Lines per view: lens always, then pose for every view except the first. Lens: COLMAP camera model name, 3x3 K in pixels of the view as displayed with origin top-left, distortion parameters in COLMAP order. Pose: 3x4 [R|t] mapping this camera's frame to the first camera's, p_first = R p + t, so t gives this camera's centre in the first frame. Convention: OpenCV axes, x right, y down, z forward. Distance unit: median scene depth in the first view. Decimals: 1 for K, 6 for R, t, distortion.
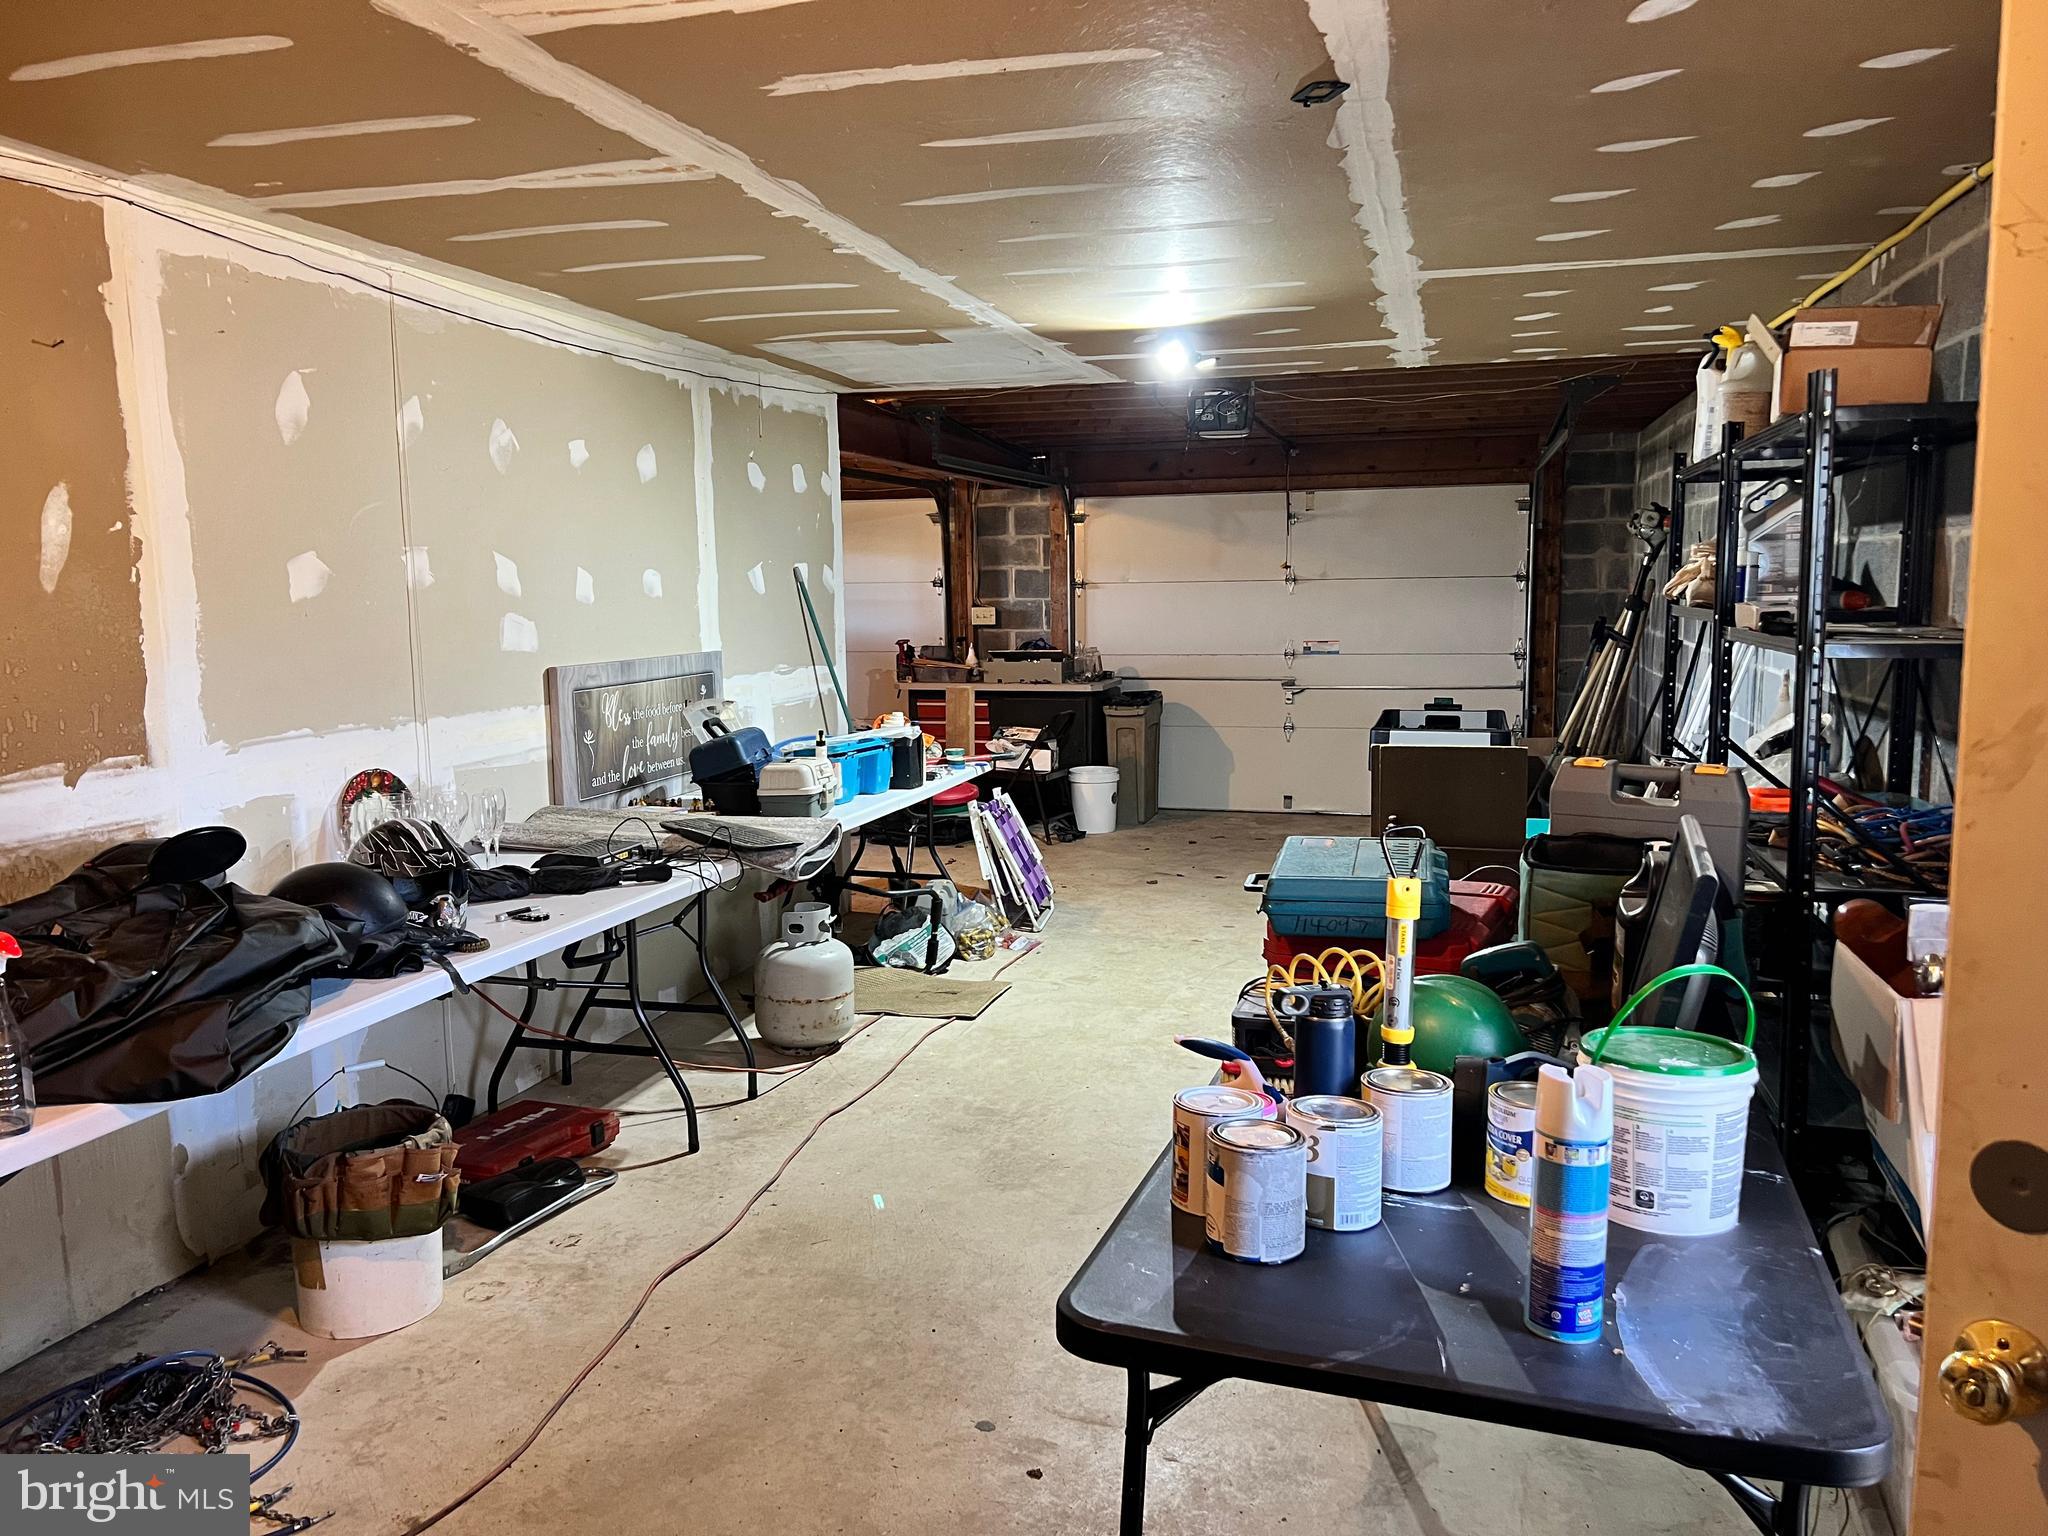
lens RADIAL K [[1552.4, 0, 1018.4], [0, 1552.4, 775.4], [0, 0, 1]] dist [0.074581, 0.000416]
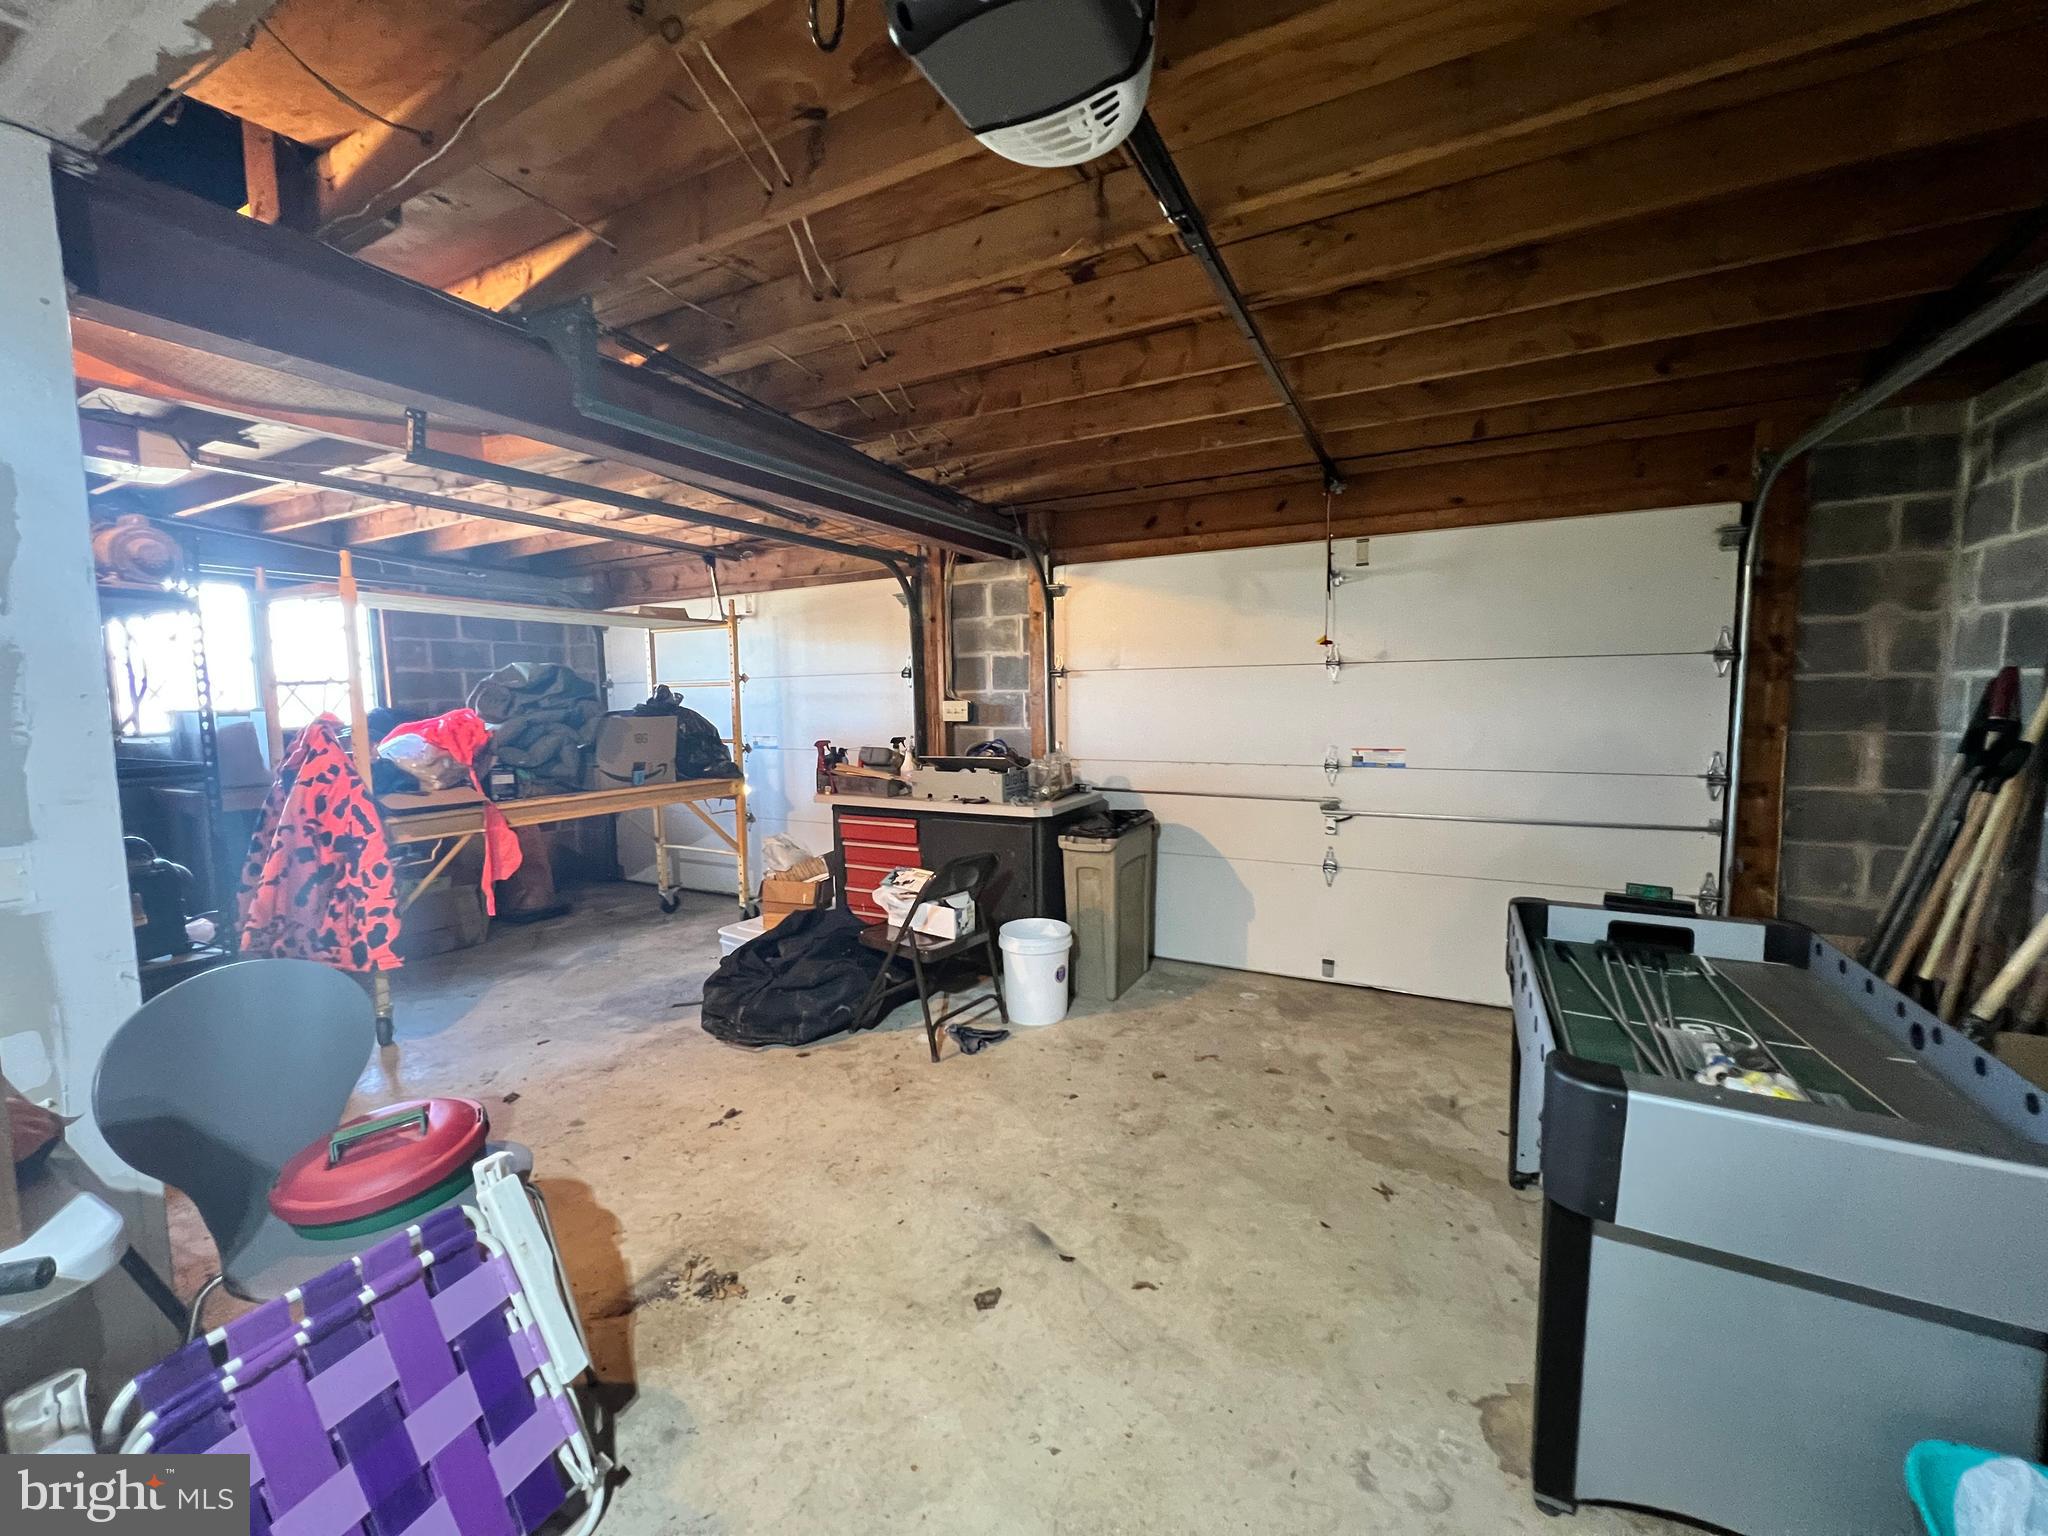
lens RADIAL K [[816.8, 0, 1025.2], [0, 816.8, 758.8], [0, 0, 1]] dist [-0.001005, 0.000048]
pose [[0.978148, 0.015328, -0.207346, 0.113967], [-0.023953, 0.998946, -0.039148, -0.063001], [0.206527, 0.043259, 0.977484, 0.602215]]
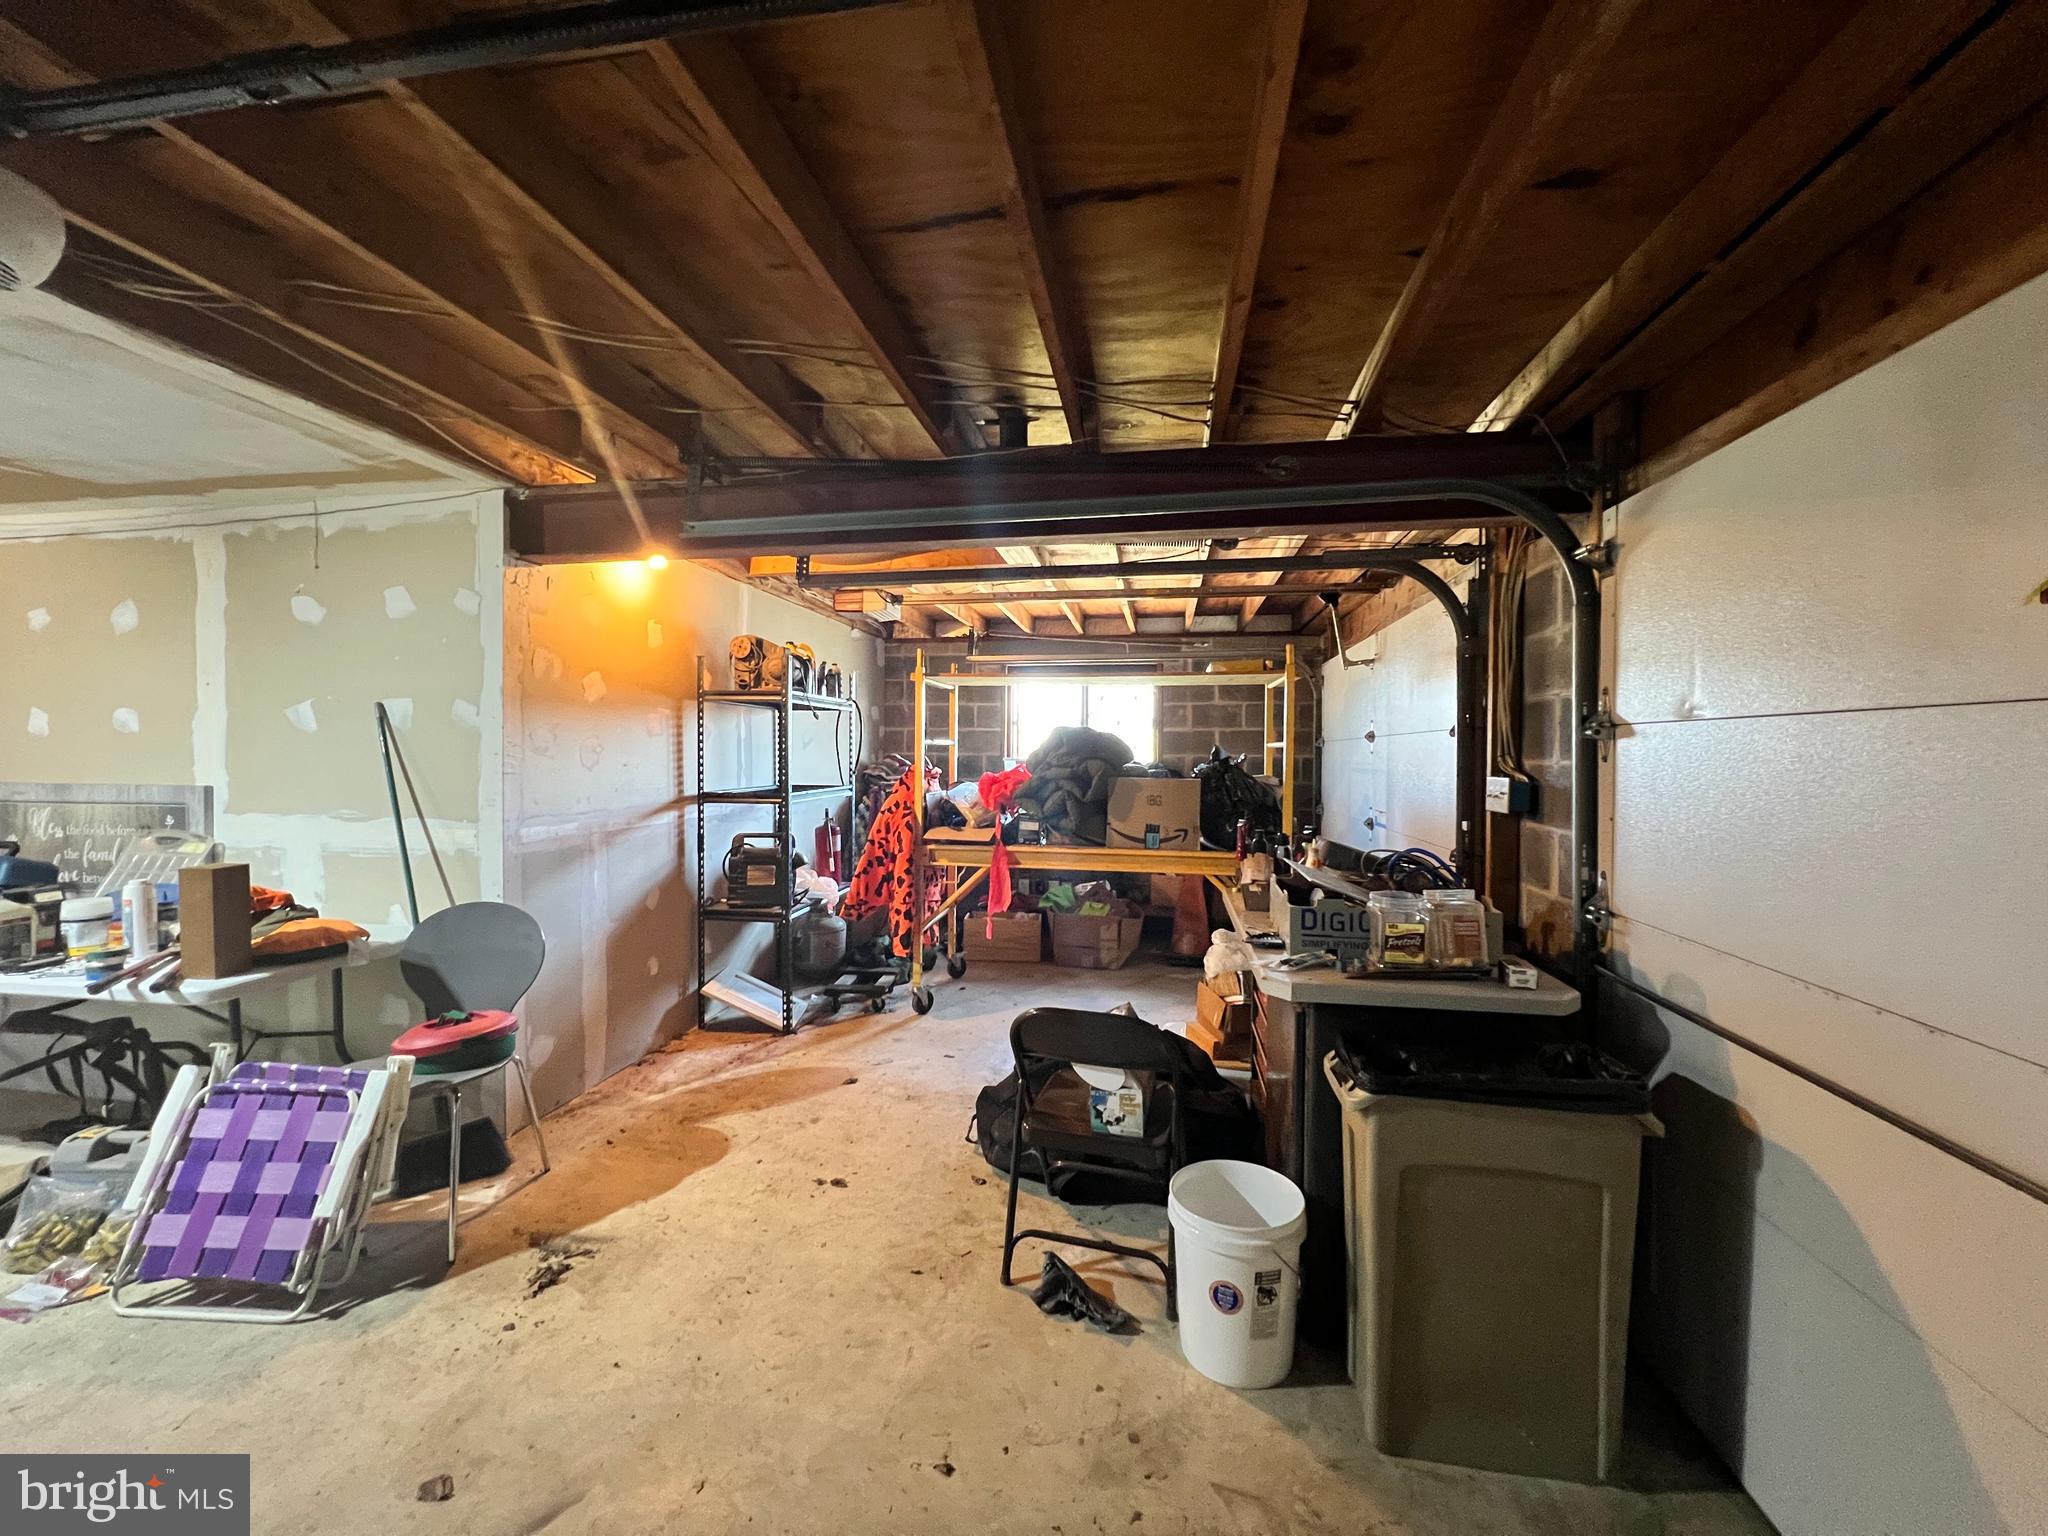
lens RADIAL K [[816.8, 0, 1026.2], [0, 816.8, 761.1], [0, 0, 1]] dist [-0.001005, 0.000048]
pose [[0.102731, 0.026356, -0.994360, 0.232001], [-0.130663, 0.991344, 0.012776, -0.101673], [0.986090, 0.128614, 0.105285, 0.865219]]
